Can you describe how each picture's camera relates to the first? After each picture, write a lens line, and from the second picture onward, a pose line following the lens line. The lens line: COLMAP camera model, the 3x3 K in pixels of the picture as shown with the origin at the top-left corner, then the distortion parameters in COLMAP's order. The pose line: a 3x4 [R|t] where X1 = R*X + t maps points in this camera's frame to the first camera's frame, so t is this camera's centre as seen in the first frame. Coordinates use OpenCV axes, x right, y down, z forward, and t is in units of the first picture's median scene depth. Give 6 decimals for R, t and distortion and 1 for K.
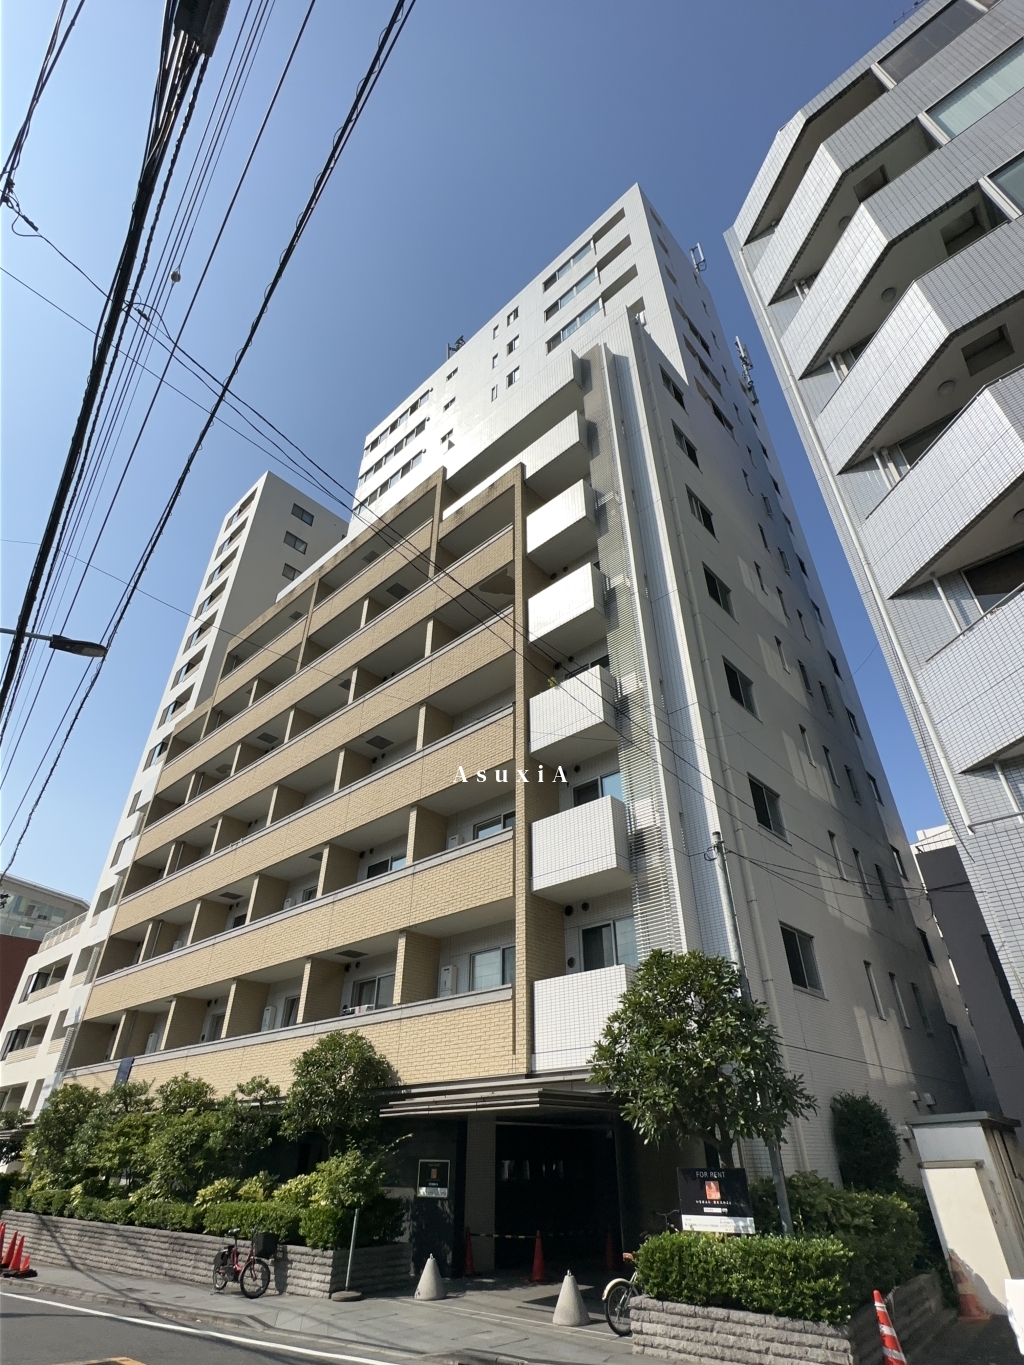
lens RADIAL K [[687.6, 0, 513.0], [0, 687.6, 683.6], [0, 0, 1]] dist [-0.001148, -0.000159]
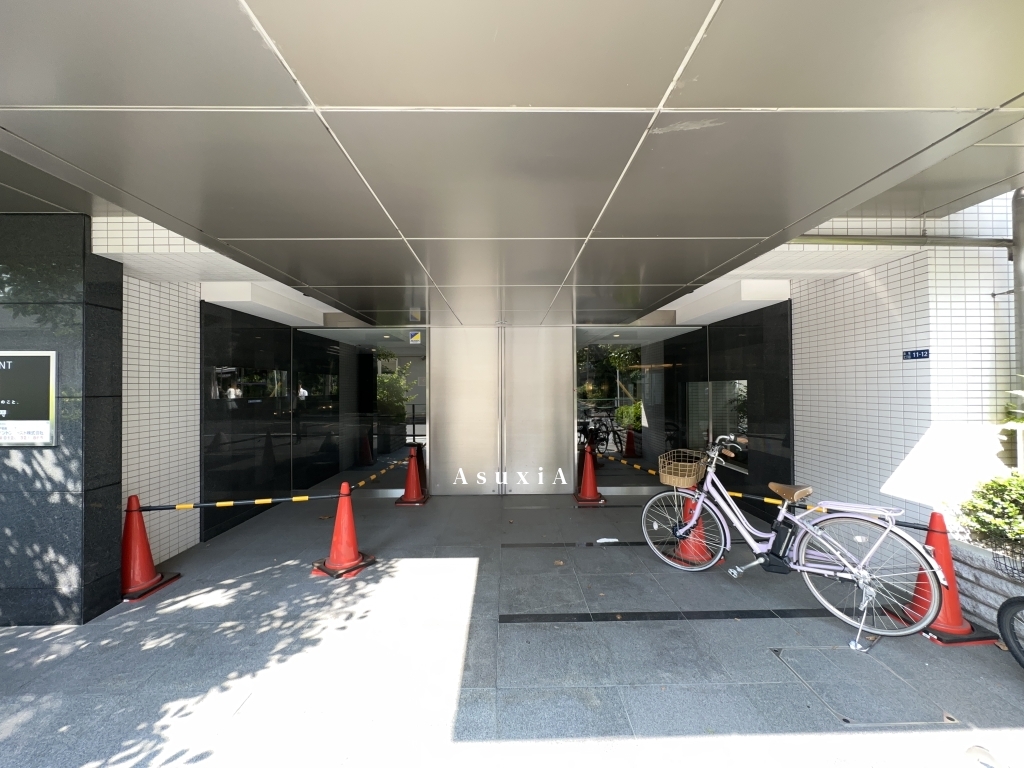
lens RADIAL K [[413.9, 0, 511.8], [0, 413.9, 383.0], [0, 0, 1]] dist [0.000378, 0.000077]
pose [[0.720701, 0.008440, 0.693194, -0.072815], [-0.391894, 0.829783, 0.397341, 0.548051], [-0.571847, -0.558023, 0.601333, 0.757356]]
